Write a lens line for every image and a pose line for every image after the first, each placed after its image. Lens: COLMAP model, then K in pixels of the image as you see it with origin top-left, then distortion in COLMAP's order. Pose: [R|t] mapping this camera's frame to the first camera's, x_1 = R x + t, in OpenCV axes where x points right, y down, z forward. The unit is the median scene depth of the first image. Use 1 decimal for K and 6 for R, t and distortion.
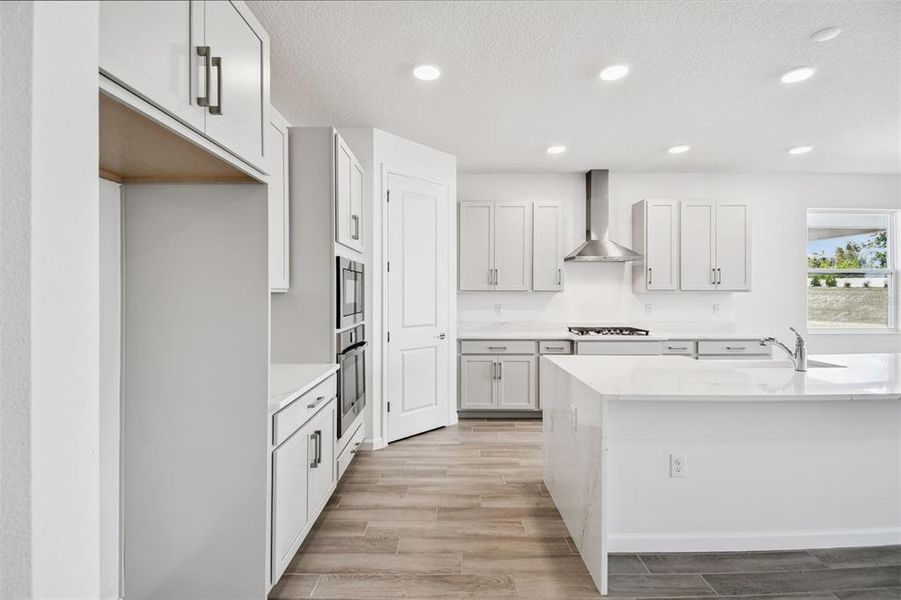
lens RADIAL K [[410.1, 0, 450.6], [0, 410.1, 287.7], [0, 0, 1]] dist [-0.004547, -0.009578]
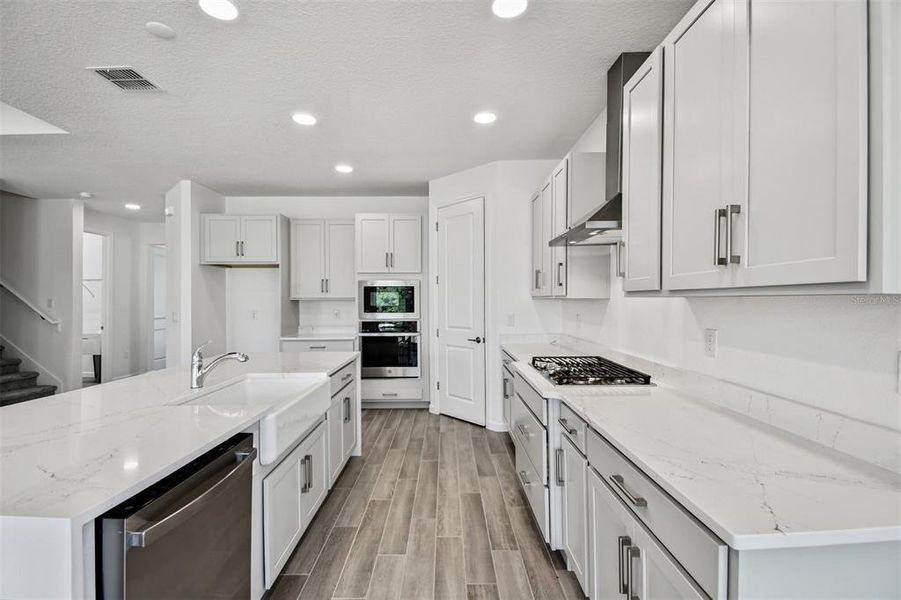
lens RADIAL K [[410.1, 0, 459.3], [0, 410.1, 301.5], [0, 0, 1]] dist [-0.004547, -0.009578]
pose [[0.026706, 0.002562, -0.999640, 1.061162], [0.011758, 0.999927, 0.002877, 0.014046], [0.999574, -0.011831, 0.026674, 0.936367]]
